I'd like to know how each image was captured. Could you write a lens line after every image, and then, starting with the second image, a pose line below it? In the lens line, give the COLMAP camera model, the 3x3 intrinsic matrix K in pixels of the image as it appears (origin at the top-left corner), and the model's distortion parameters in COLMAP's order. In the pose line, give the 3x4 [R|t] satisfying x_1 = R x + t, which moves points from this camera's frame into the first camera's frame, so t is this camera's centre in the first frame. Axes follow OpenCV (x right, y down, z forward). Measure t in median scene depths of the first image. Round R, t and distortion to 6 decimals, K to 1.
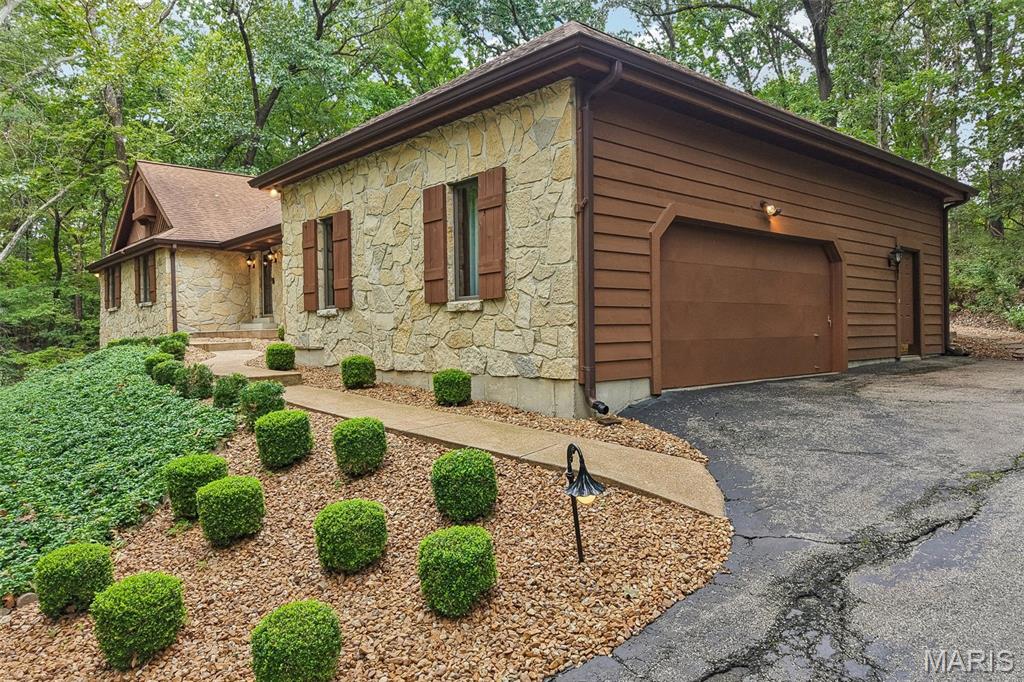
lens RADIAL K [[690.3, 0, 514.6], [0, 690.3, 351.7], [0, 0, 1]] dist [0.019255, -0.011353]
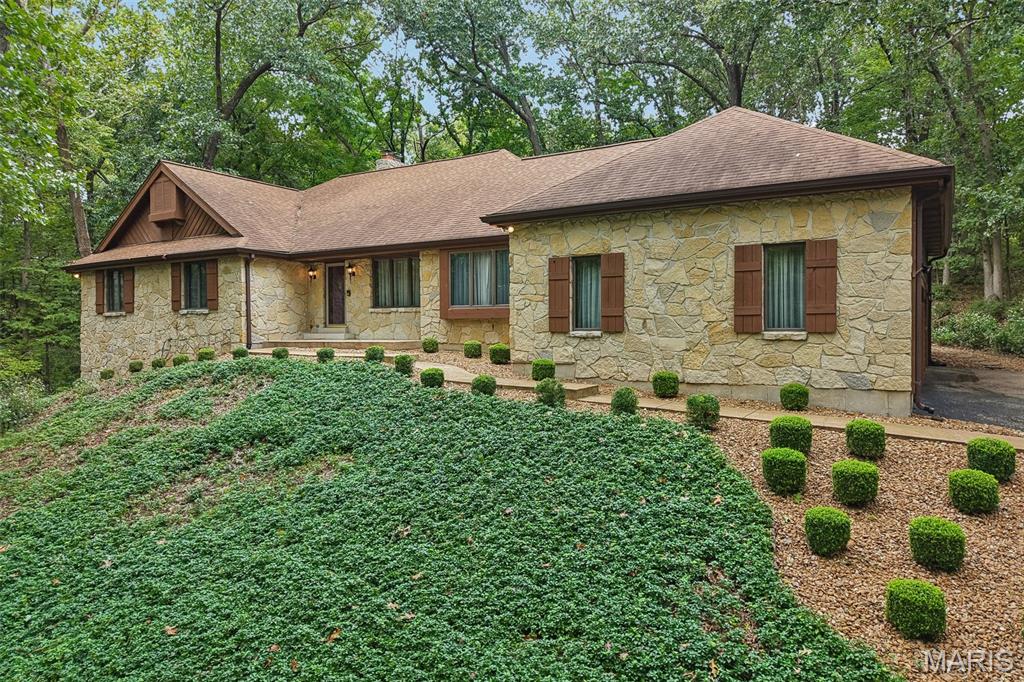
lens RADIAL K [[690.3, 0, 504.6], [0, 690.3, 339.9], [0, 0, 1]] dist [0.019255, -0.011353]
pose [[0.963980, 0.009652, 0.265798, -0.914716], [-0.004703, 0.999804, -0.019251, -0.028495], [-0.265932, 0.017308, 0.963836, -0.153655]]
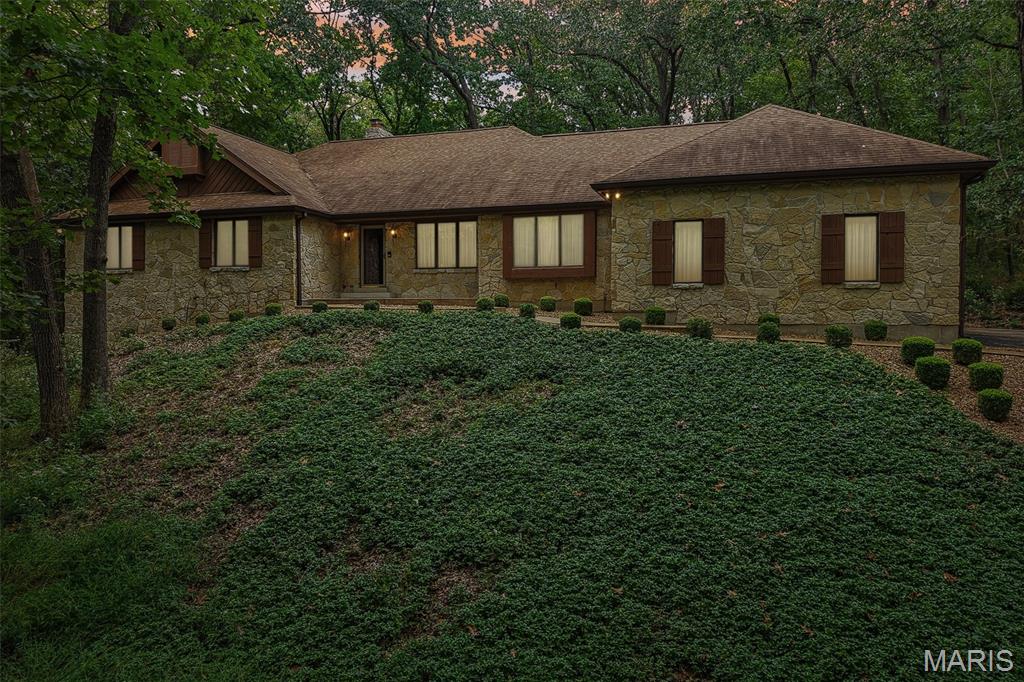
lens RADIAL K [[690.3, 0, 519.4], [0, 690.3, 331.4], [0, 0, 1]] dist [0.019255, -0.011353]
pose [[0.875367, 0.006344, 0.483416, -1.602949], [-0.002964, 0.999966, -0.007755, 0.063629], [-0.483449, 0.005356, 0.875356, -0.113700]]
